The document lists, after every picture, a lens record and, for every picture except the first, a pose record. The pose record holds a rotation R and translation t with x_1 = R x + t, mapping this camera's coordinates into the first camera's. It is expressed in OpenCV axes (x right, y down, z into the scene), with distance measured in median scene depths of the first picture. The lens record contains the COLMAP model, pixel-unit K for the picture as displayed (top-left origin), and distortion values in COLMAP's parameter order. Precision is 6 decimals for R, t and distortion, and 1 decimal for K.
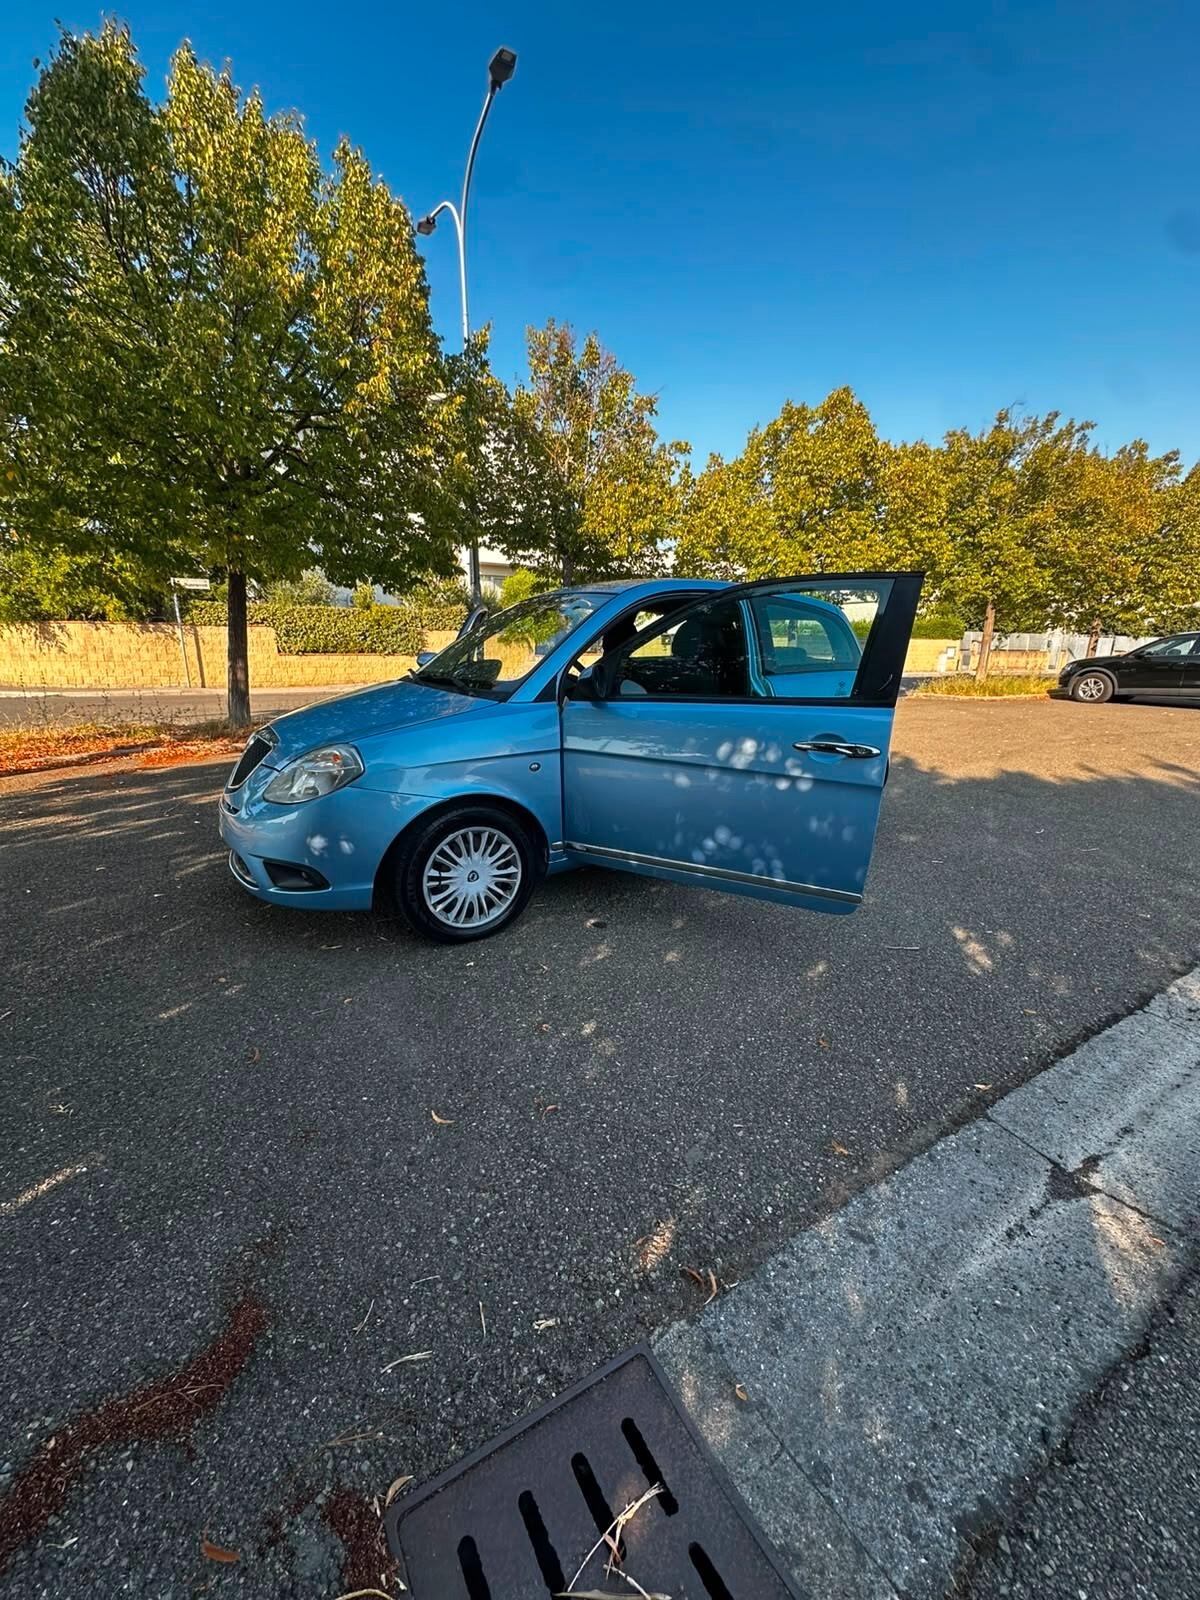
lens RADIAL K [[640.0, 0, 600.4], [0, 640.0, 805.6], [0, 0, 1]] dist [-0.001510, 0.000112]
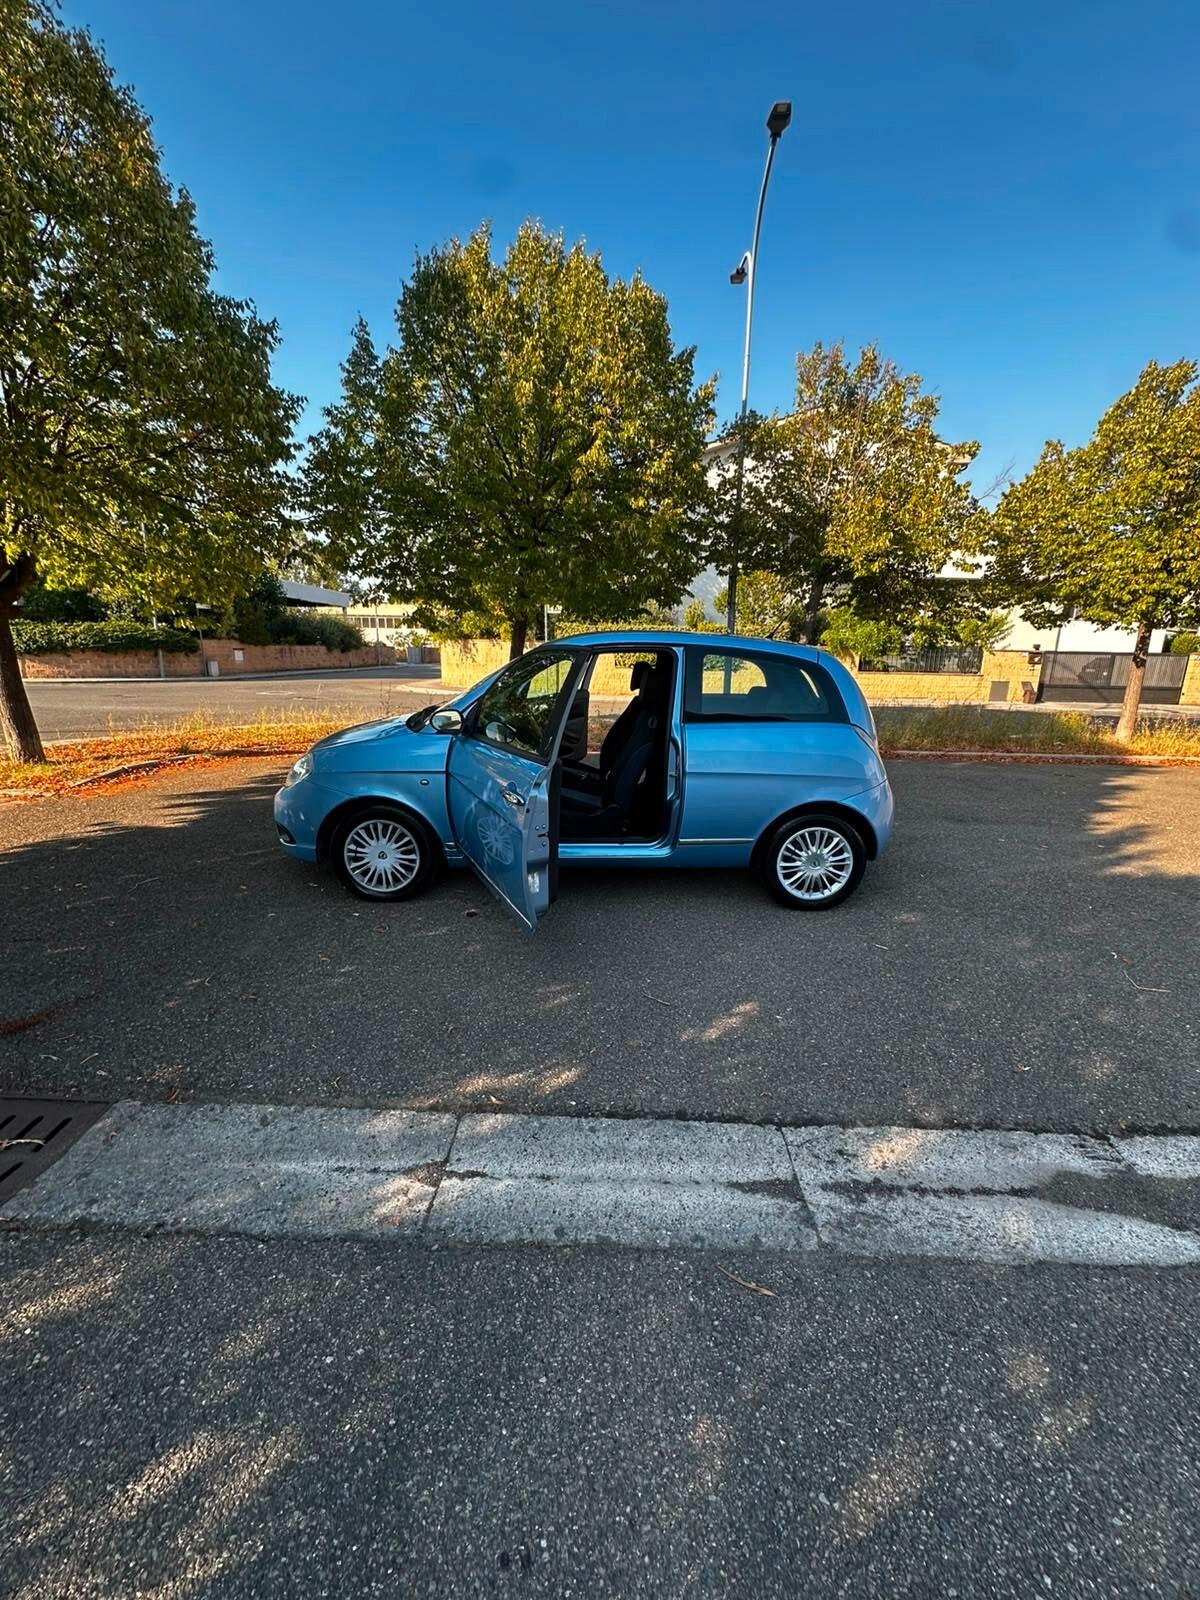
lens RADIAL K [[640.0, 0, 600.4], [0, 640.0, 805.6], [0, 0, 1]] dist [-0.001510, 0.000112]
pose [[0.834873, 0.136260, -0.533310, 0.928682], [-0.143634, 0.989238, 0.027896, -0.103719], [0.531371, 0.053312, 0.845460, 0.069381]]
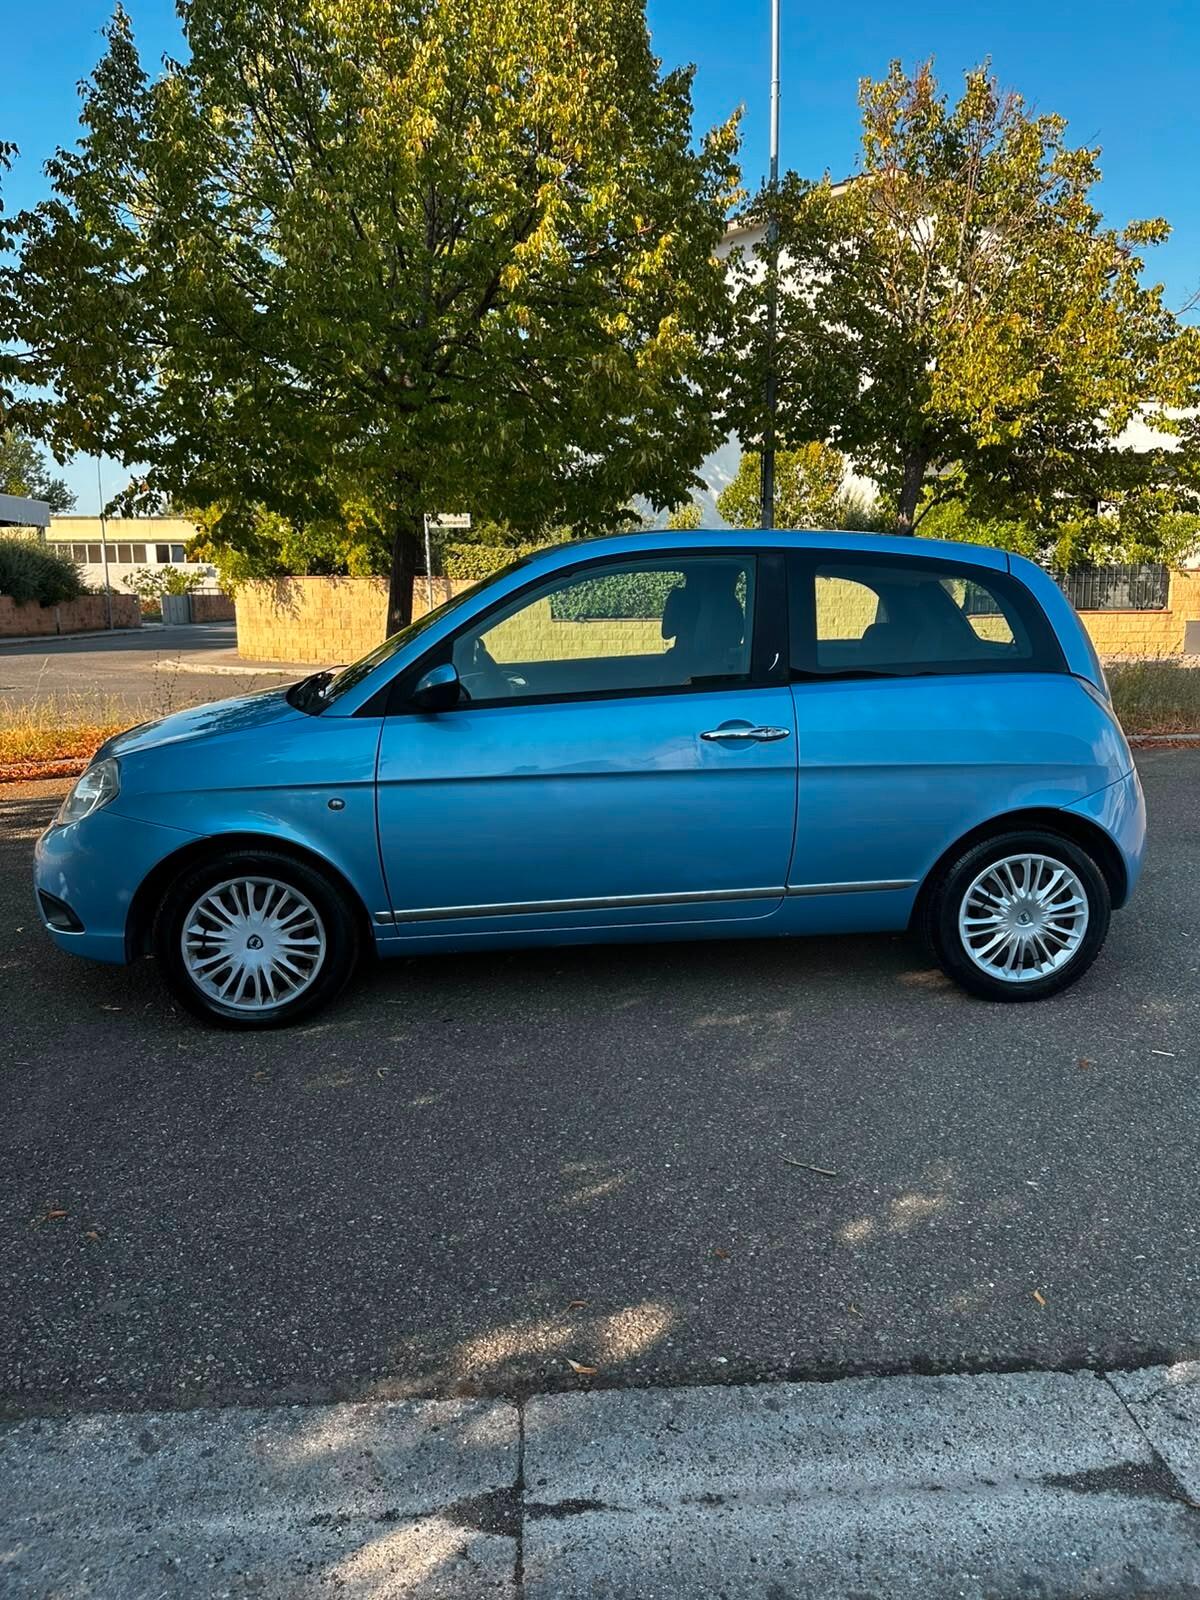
lens RADIAL K [[1124.9, 0, 606.6], [0, 1124.9, 802.7], [0, 0, 1]] dist [0.048877, -0.057523]
pose [[0.880591, 0.070738, -0.468567, 0.784261], [-0.099220, 0.994402, -0.036344, -0.046330], [0.463373, 0.078496, 0.882680, 0.001344]]
